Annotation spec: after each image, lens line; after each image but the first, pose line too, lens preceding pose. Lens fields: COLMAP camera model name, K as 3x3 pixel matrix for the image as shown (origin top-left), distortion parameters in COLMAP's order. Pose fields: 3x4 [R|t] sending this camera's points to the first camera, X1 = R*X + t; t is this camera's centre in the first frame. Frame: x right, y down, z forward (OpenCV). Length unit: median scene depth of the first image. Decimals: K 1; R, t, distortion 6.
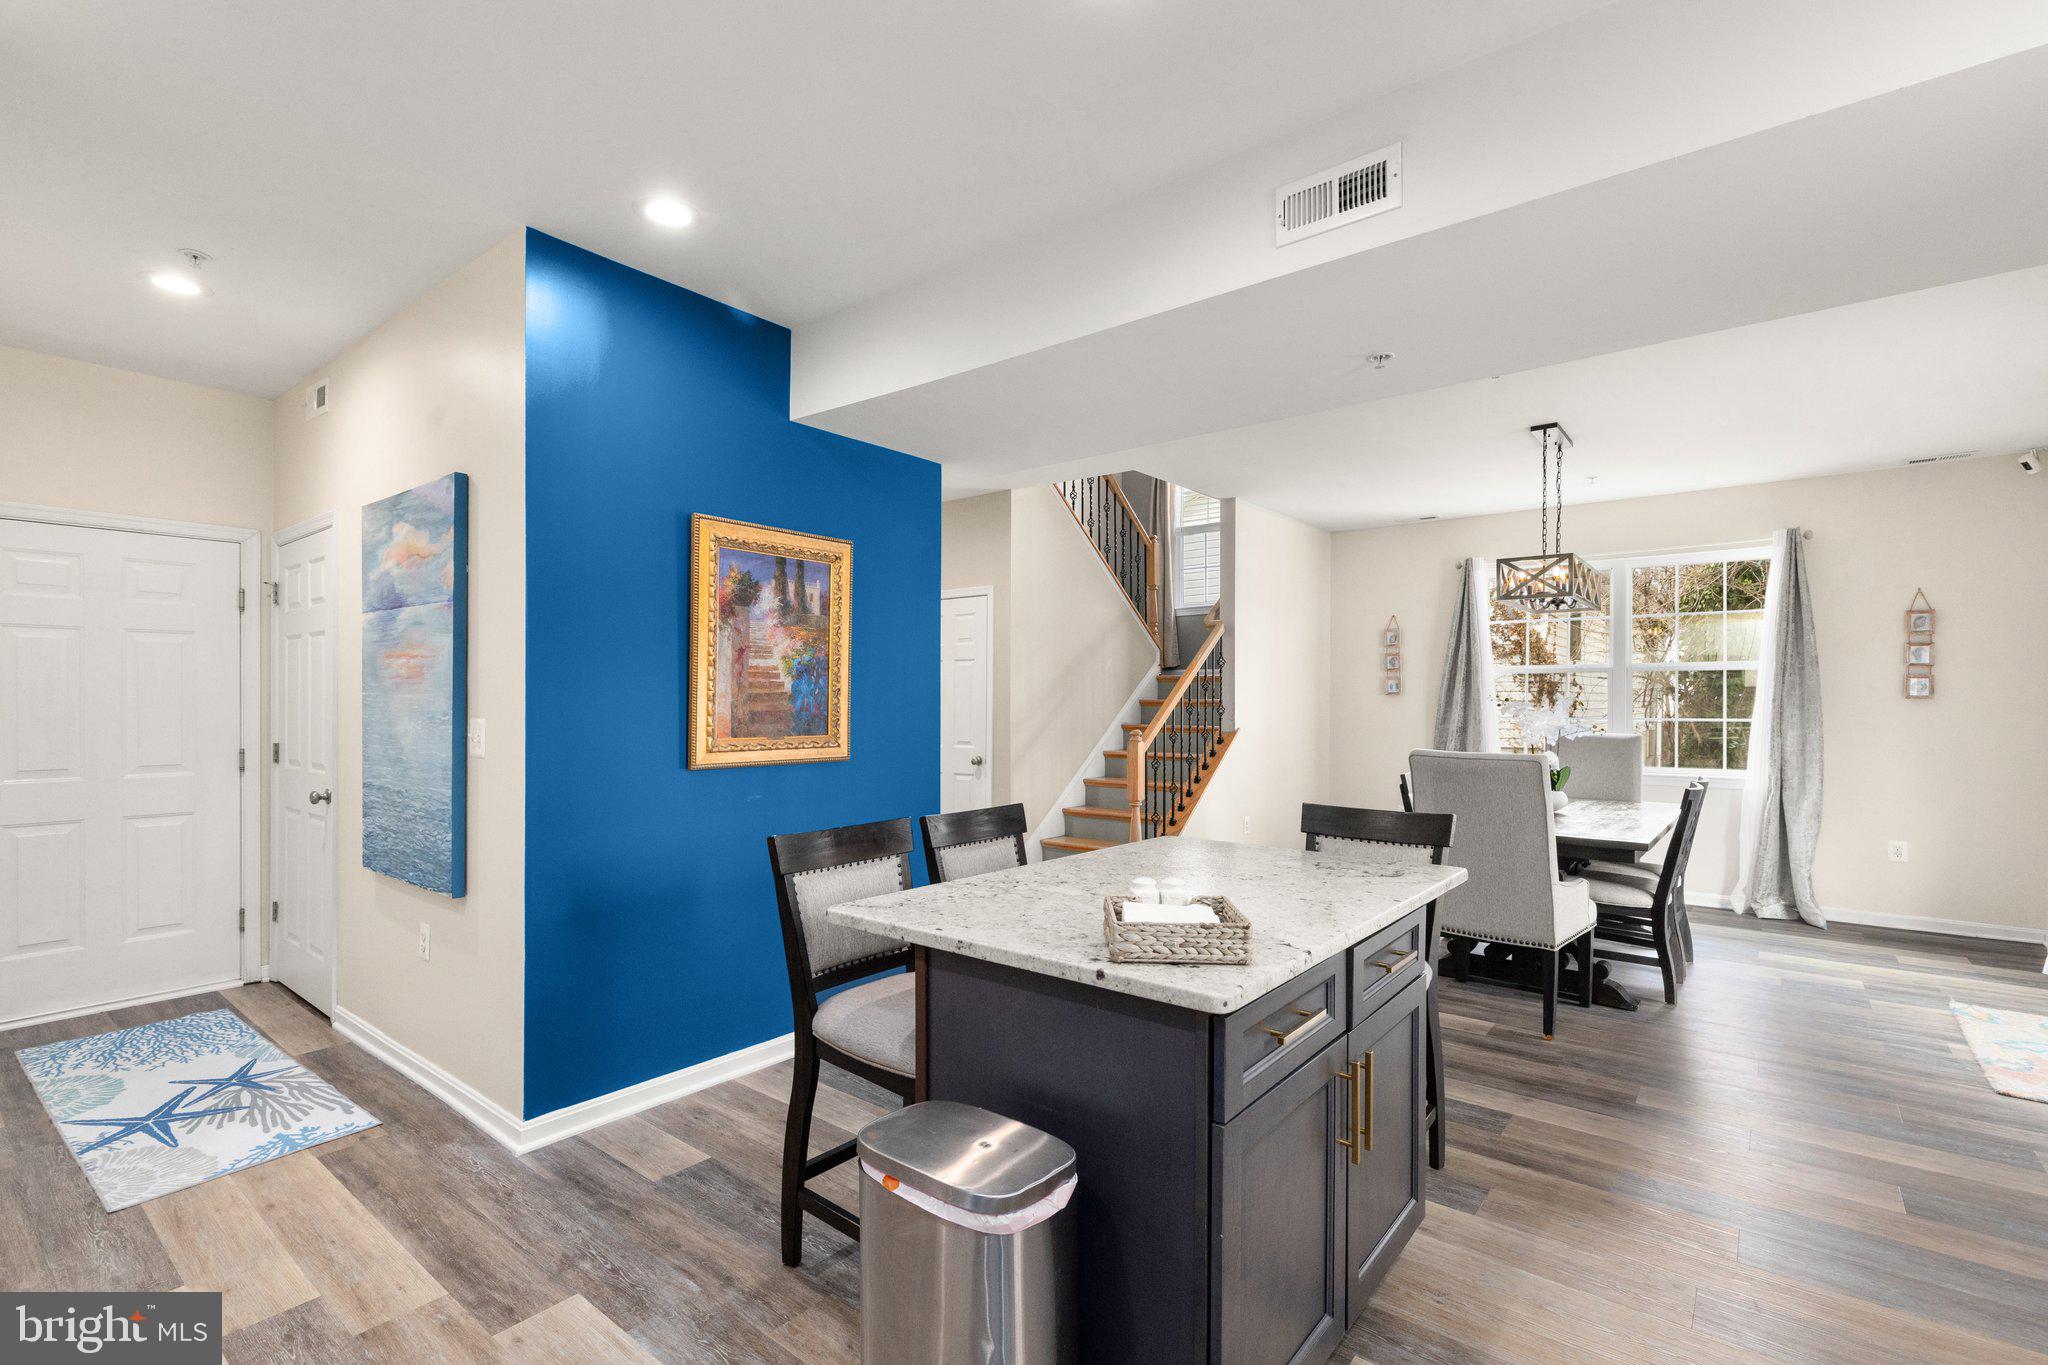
lens RADIAL K [[937.8, 0, 1012.7], [0, 937.8, 692.3], [0, 0, 1]] dist [0.009068, -0.000046]
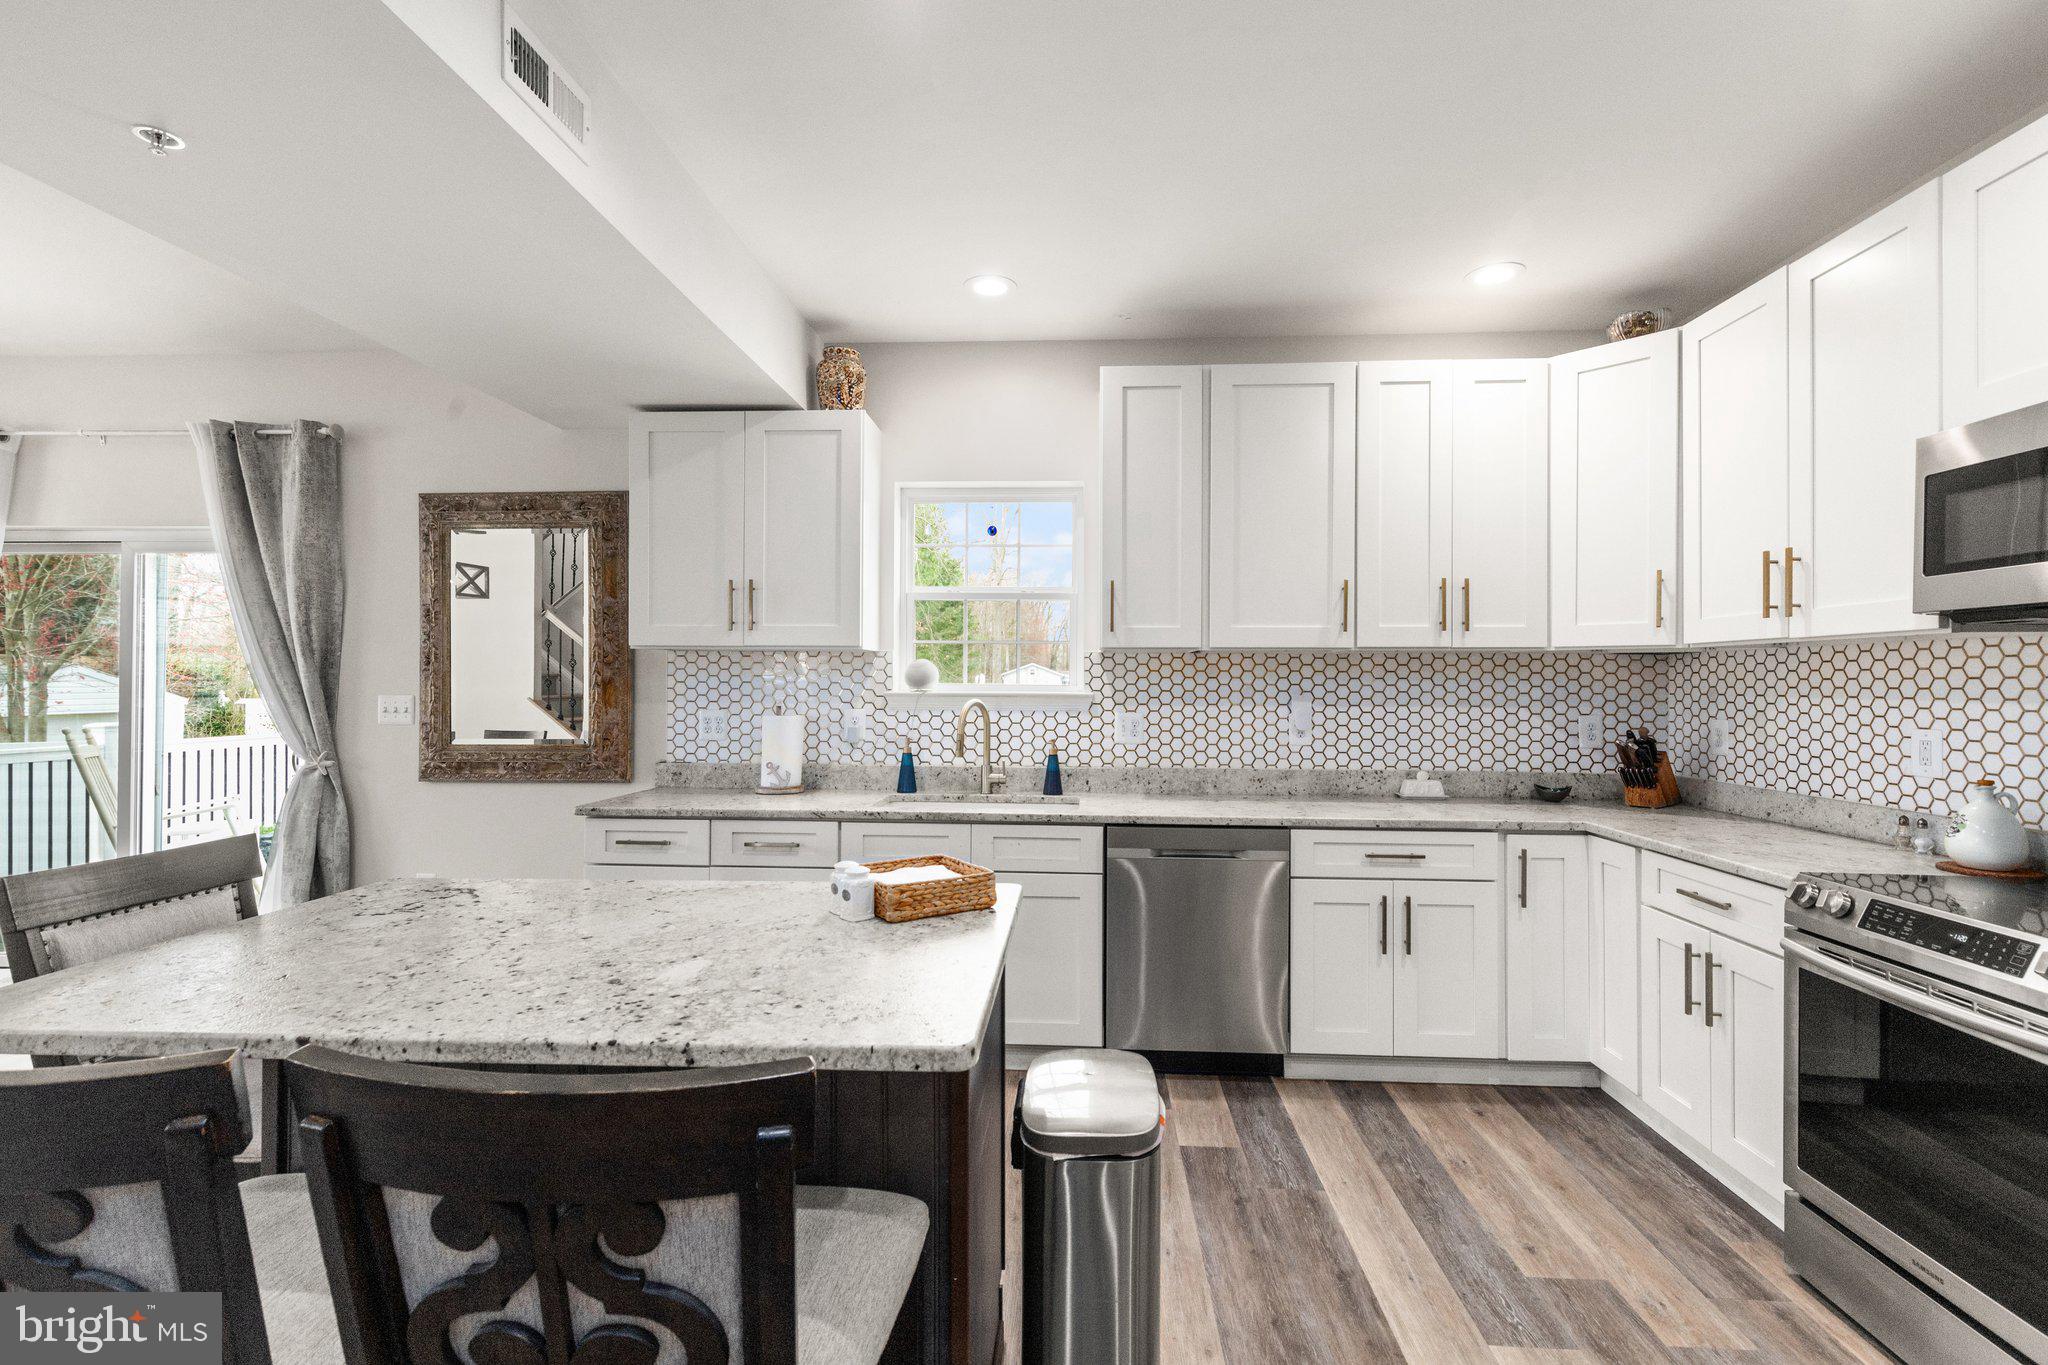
lens RADIAL K [[924.0, 0, 1049.6], [0, 924.0, 678.8], [0, 0, 1]] dist [0.002928, -0.000249]
pose [[-0.600761, -0.002350, 0.799425, -0.380622], [-0.012285, 0.999905, -0.006293, 0.003479], [-0.799335, -0.013601, -0.600732, 0.724947]]
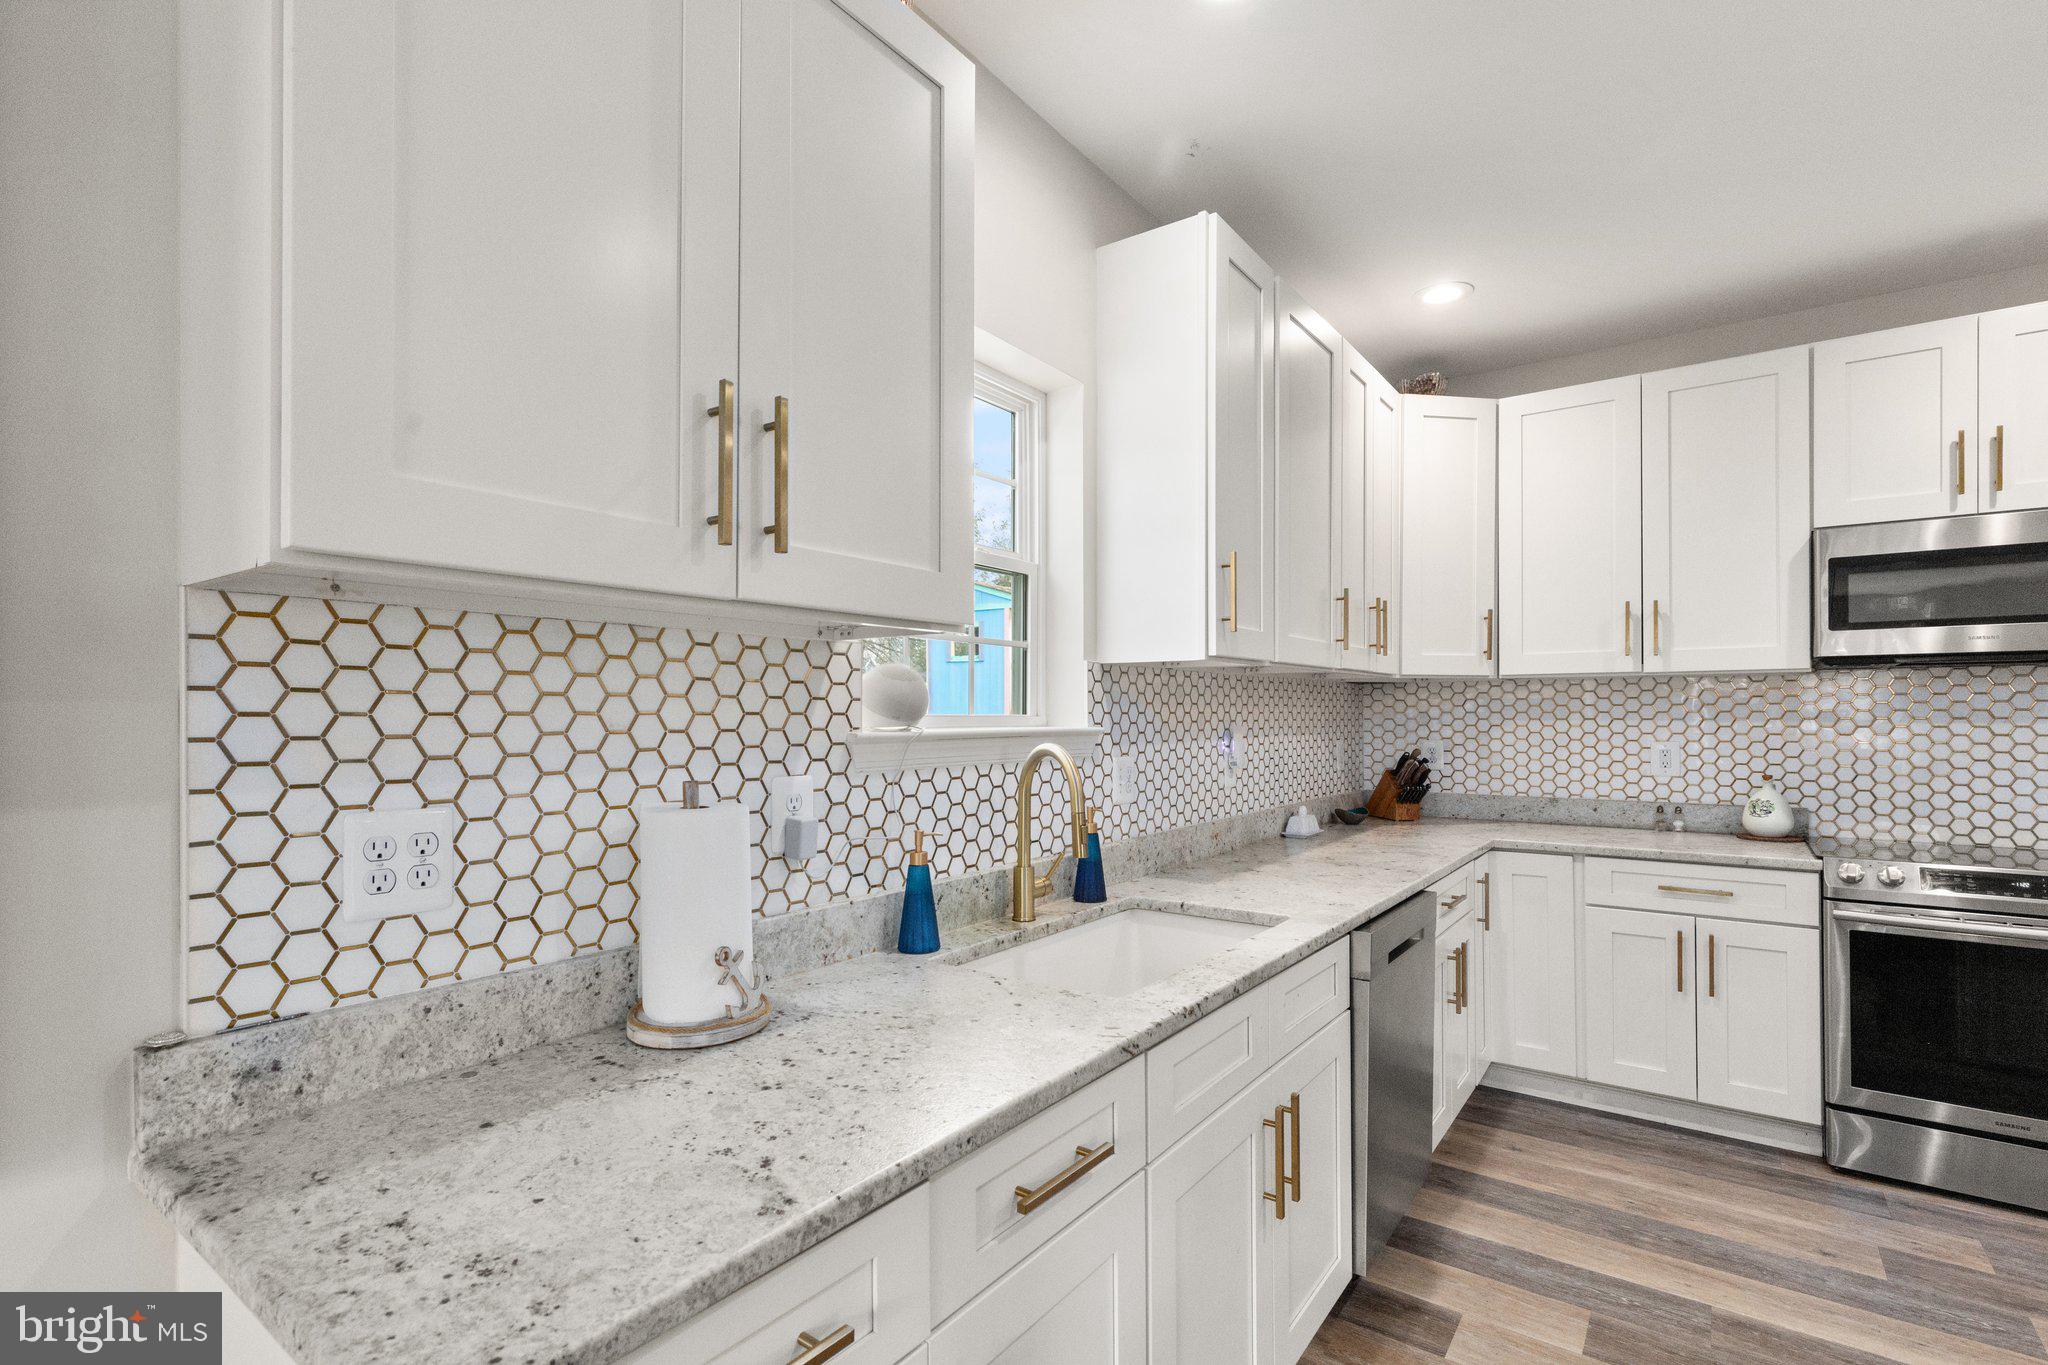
lens RADIAL K [[940.5, 0, 1018.9], [0, 940.5, 709.8], [0, 0, 1]] dist [0.007617, -0.000765]
pose [[-0.998488, -0.000724, -0.054957, 0.541742], [-0.000089, 0.999933, -0.011560, 0.007620], [0.054962, -0.011538, -0.998422, 0.720002]]
